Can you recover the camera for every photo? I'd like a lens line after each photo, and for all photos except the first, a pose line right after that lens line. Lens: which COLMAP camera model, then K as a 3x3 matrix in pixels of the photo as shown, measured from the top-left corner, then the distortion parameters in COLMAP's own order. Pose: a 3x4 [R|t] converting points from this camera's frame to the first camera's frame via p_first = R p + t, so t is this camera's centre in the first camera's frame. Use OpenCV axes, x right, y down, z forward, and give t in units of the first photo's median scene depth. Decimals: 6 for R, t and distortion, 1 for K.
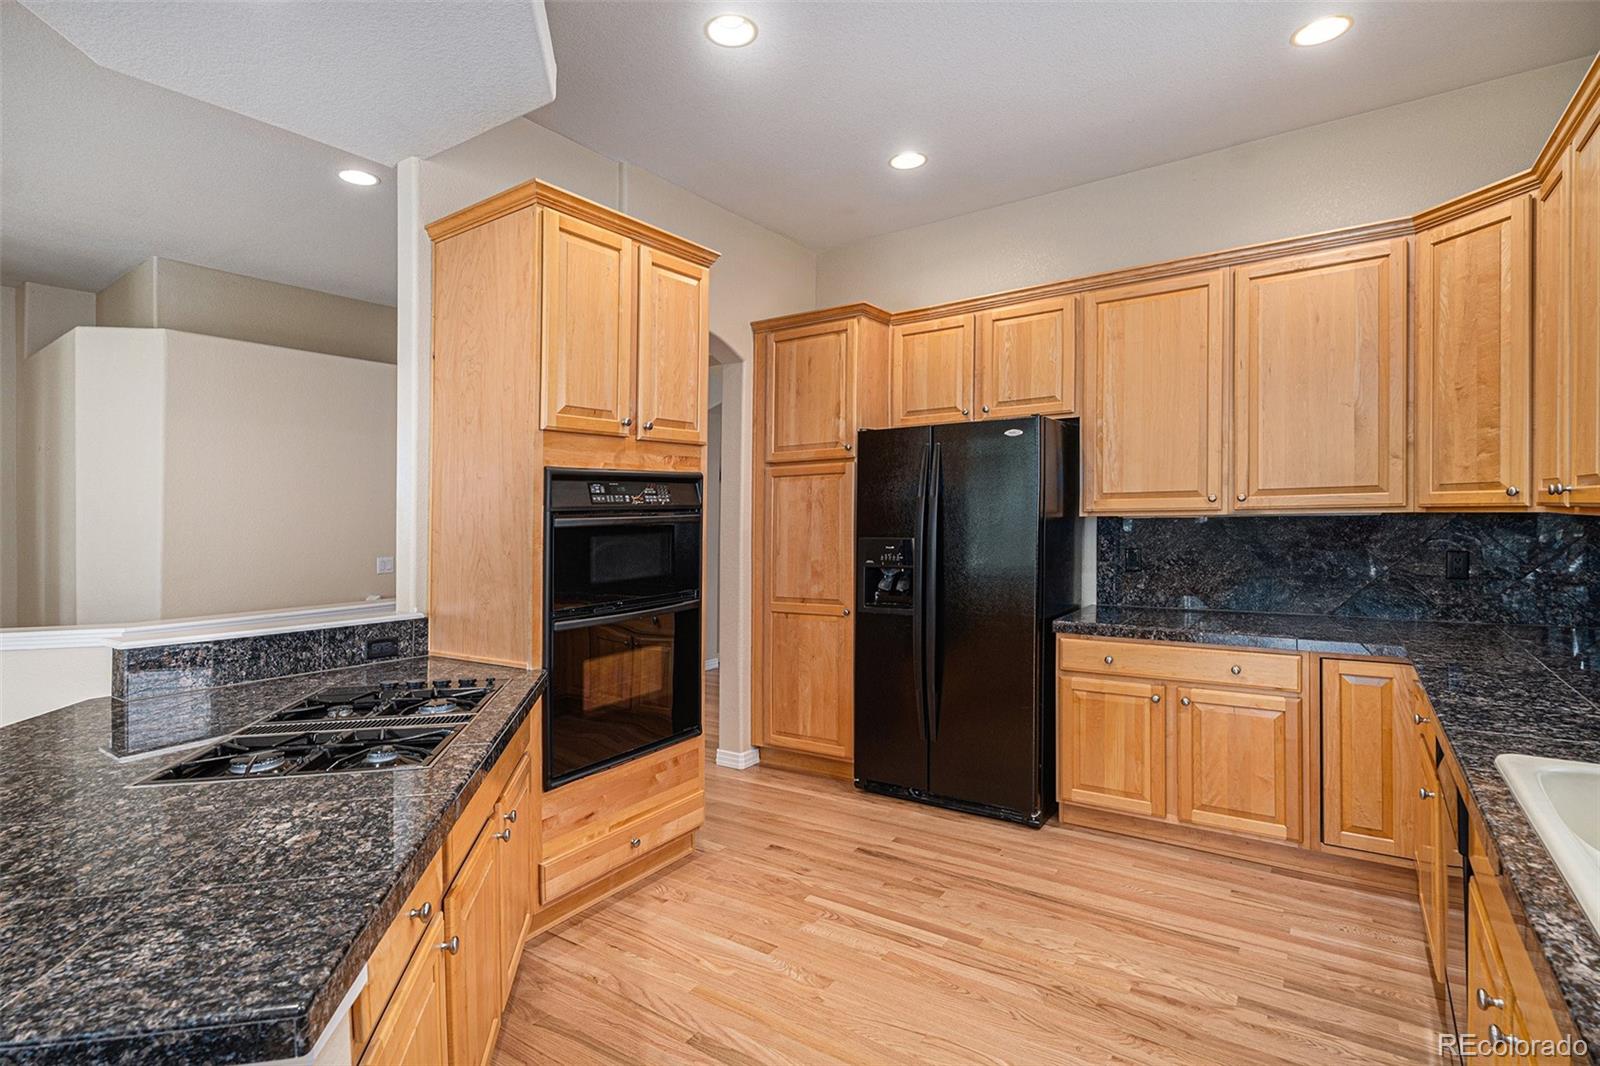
lens RADIAL K [[781.0, 0, 825.8], [0, 781.0, 528.5], [0, 0, 1]] dist [0.006094, -0.001204]
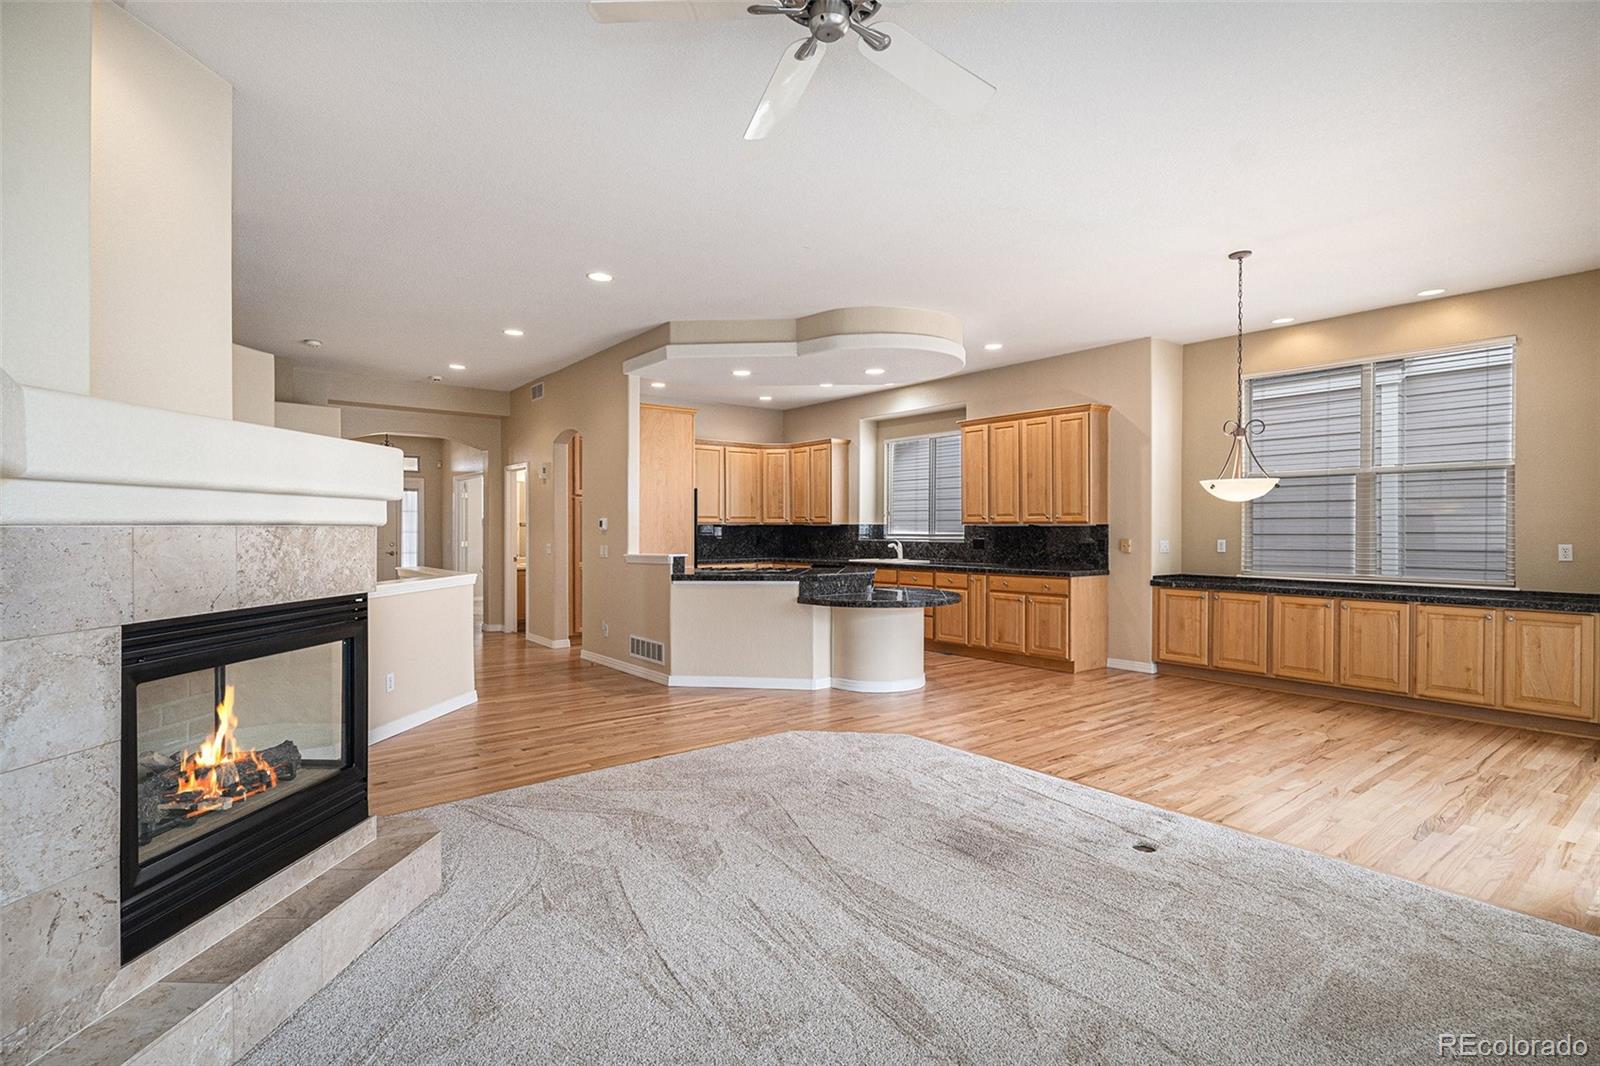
lens RADIAL K [[781.0, 0, 797.9], [0, 781.0, 529.2], [0, 0, 1]] dist [0.006094, -0.001204]
pose [[0.298423, 0.019253, 0.954239, -2.887347], [0.016266, 0.999549, -0.025254, 0.103057], [-0.954295, 0.023058, 0.297976, -0.259526]]
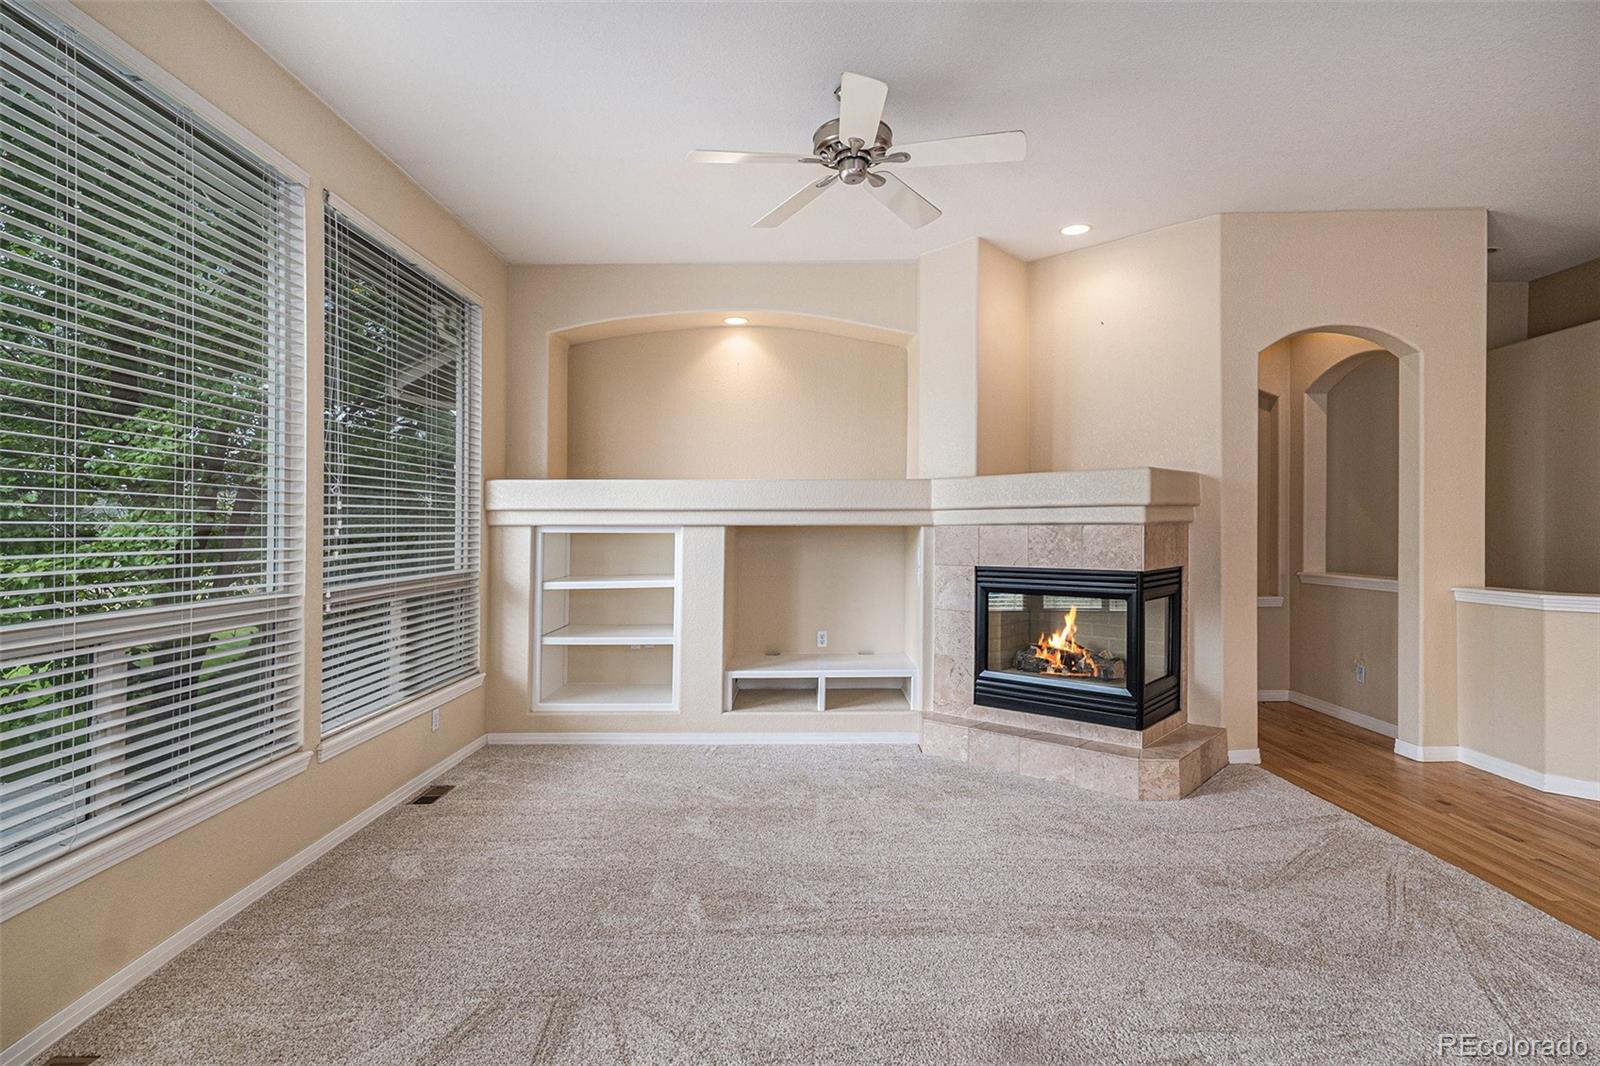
lens RADIAL K [[781.0, 0, 813.8], [0, 781.0, 527.9], [0, 0, 1]] dist [0.006094, -0.001204]
pose [[0.560305, 0.017886, -0.828093, -1.200083], [-0.025532, 0.999665, 0.004317, 0.079619], [0.827893, 0.018724, 0.560574, -0.725654]]
